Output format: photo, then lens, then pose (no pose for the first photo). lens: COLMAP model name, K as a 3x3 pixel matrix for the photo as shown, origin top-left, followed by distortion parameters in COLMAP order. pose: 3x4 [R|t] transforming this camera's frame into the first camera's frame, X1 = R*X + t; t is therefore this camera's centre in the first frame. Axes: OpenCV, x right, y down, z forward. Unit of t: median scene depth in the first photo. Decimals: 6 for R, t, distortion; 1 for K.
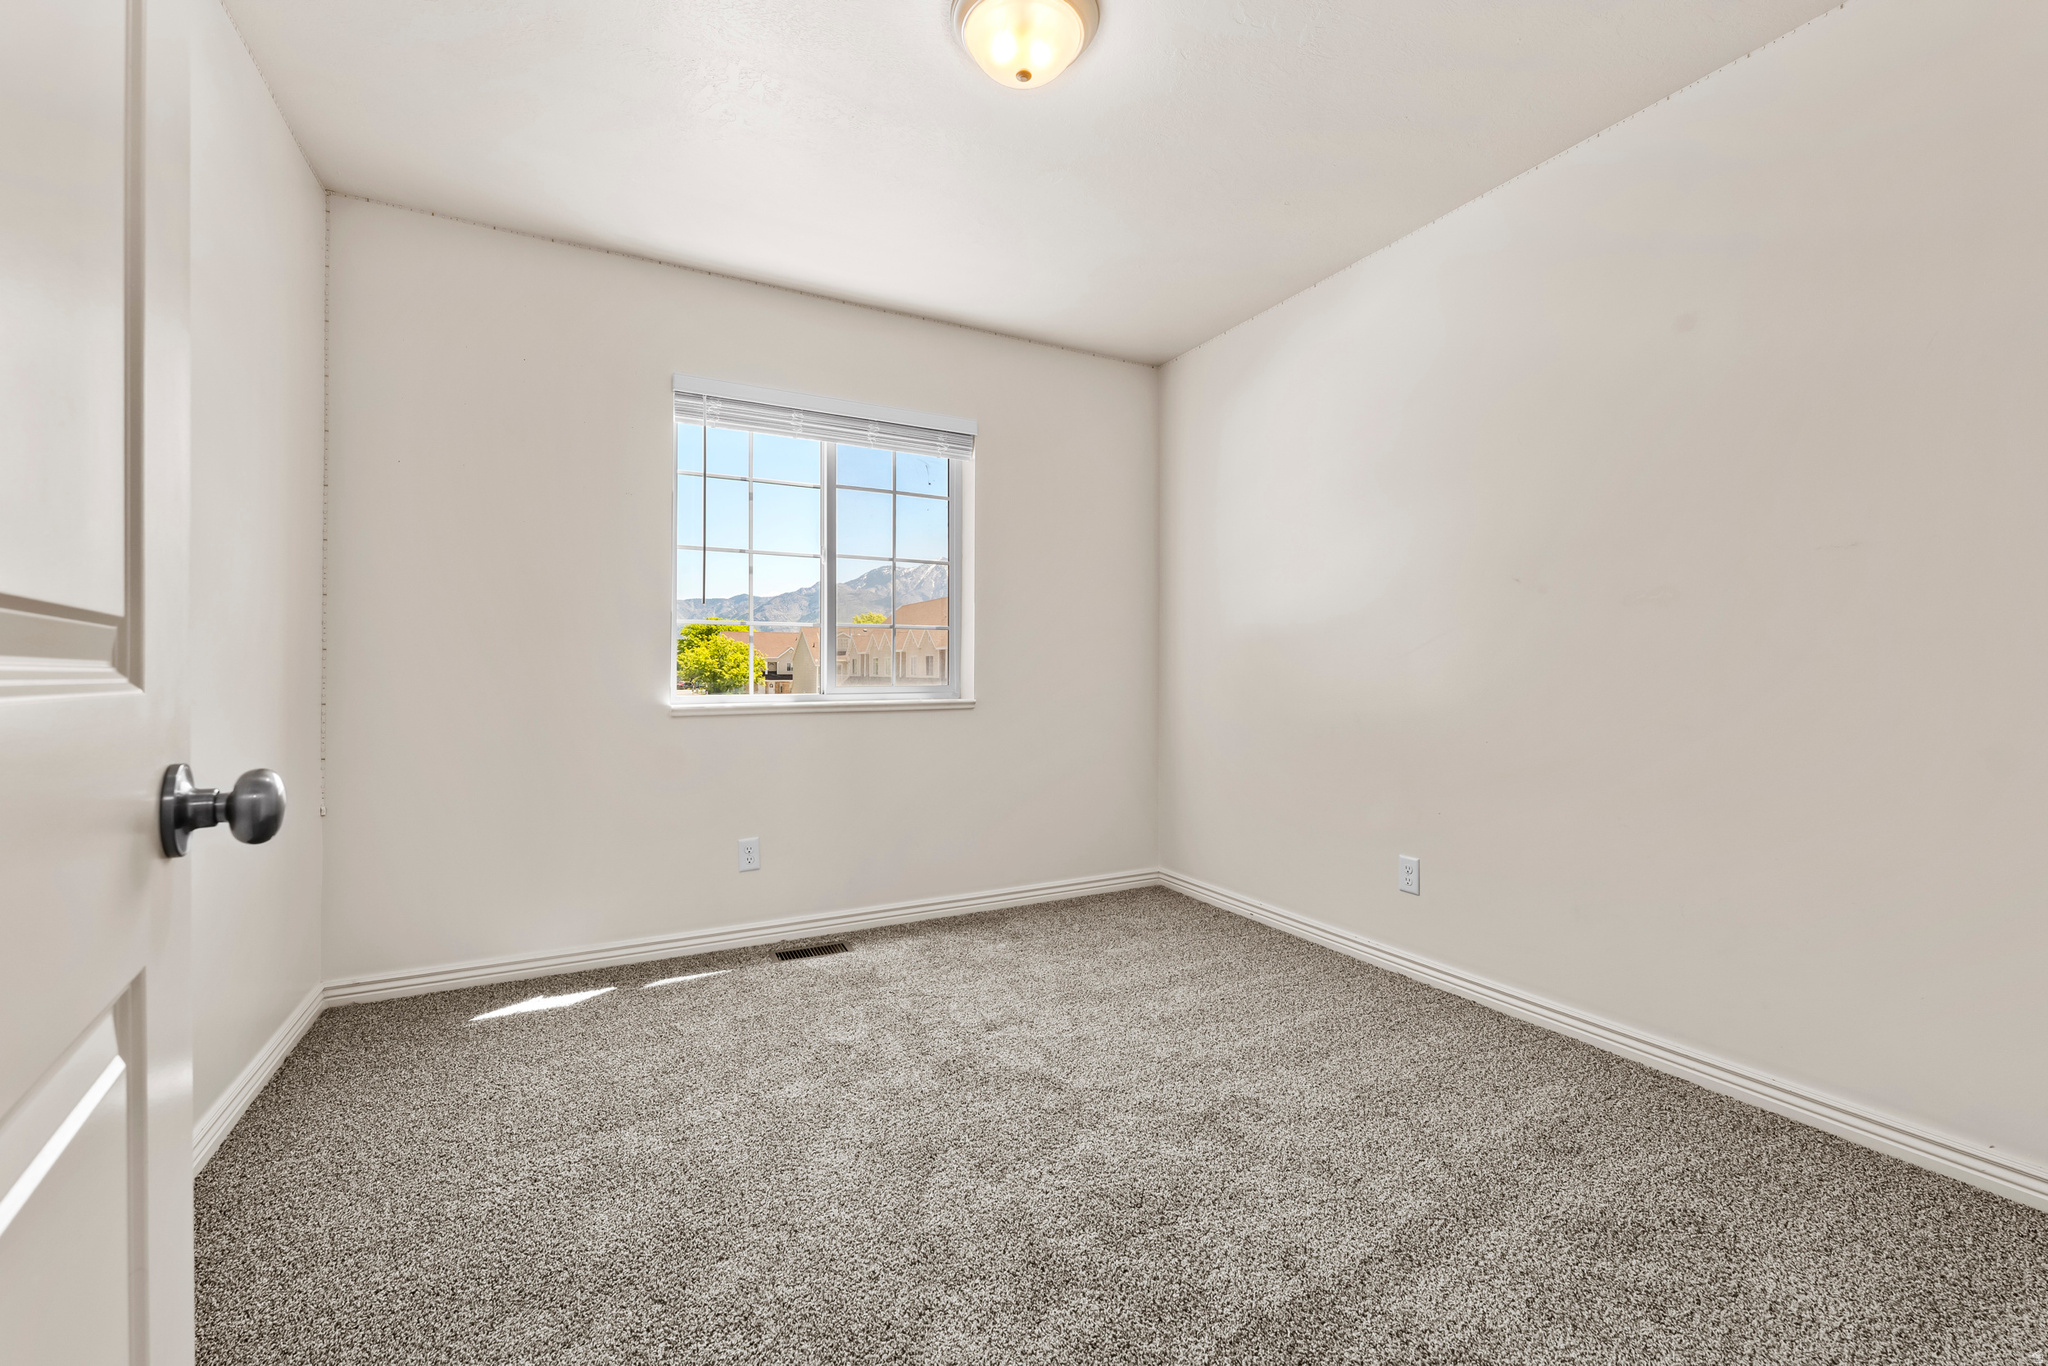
lens RADIAL K [[838.6, 0, 1018.2], [0, 838.6, 674.1], [0, 0, 1]] dist [-0.000409, -0.000120]
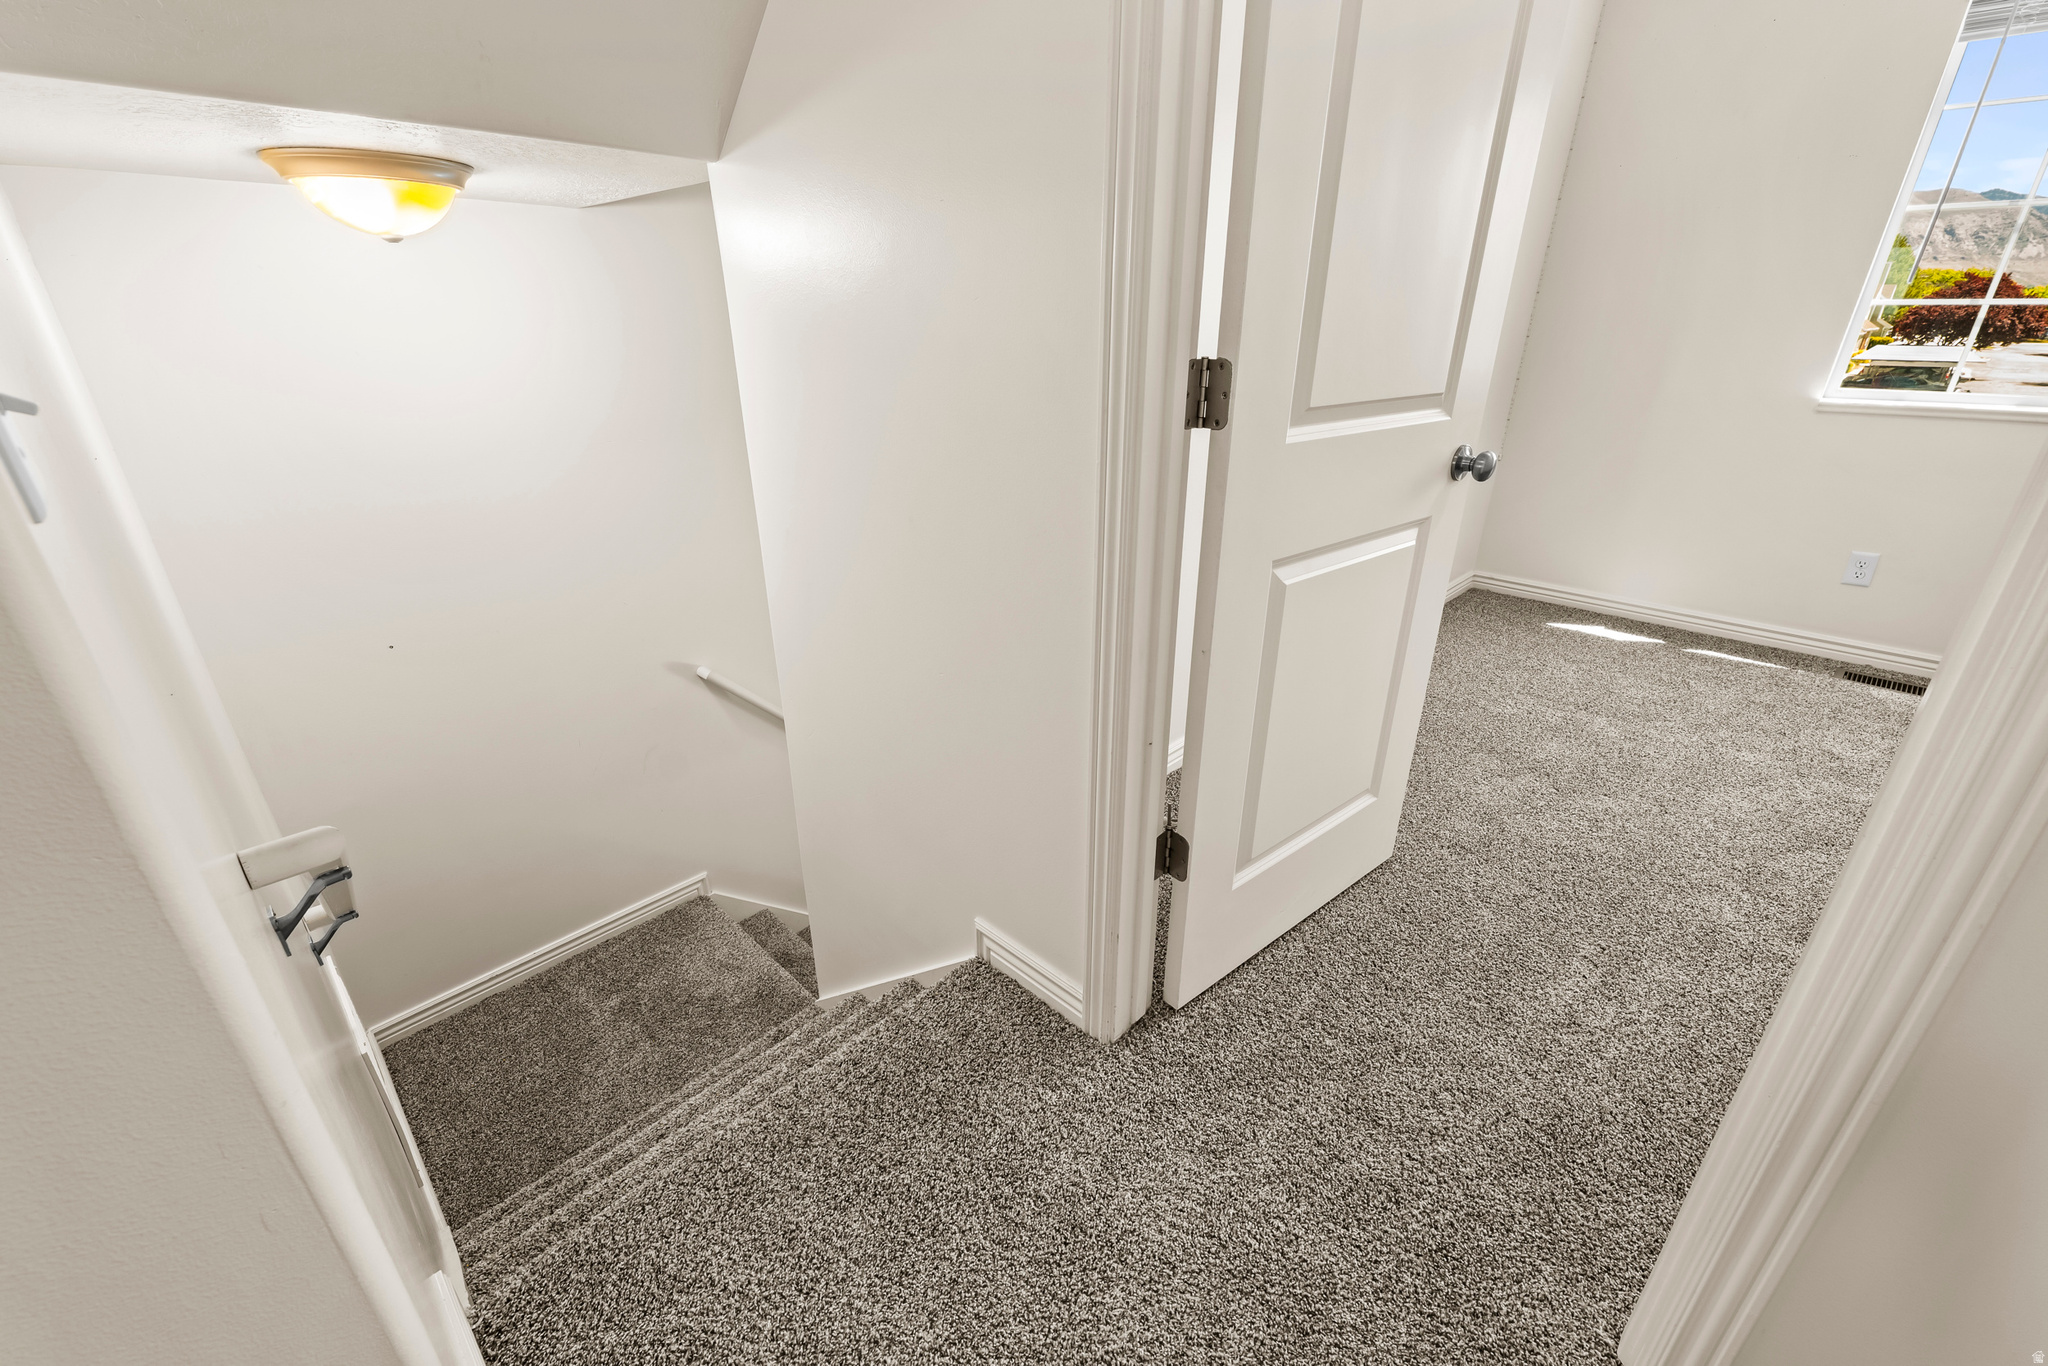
lens RADIAL K [[838.6, 0, 1025.9], [0, 838.6, 682.5], [0, 0, 1]] dist [-0.000409, -0.000120]
pose [[0.312110, 0.384696, -0.868675, 0.326440], [-0.000452, 0.914411, 0.404788, -0.066719], [0.950046, -0.125945, 0.285570, -0.244557]]
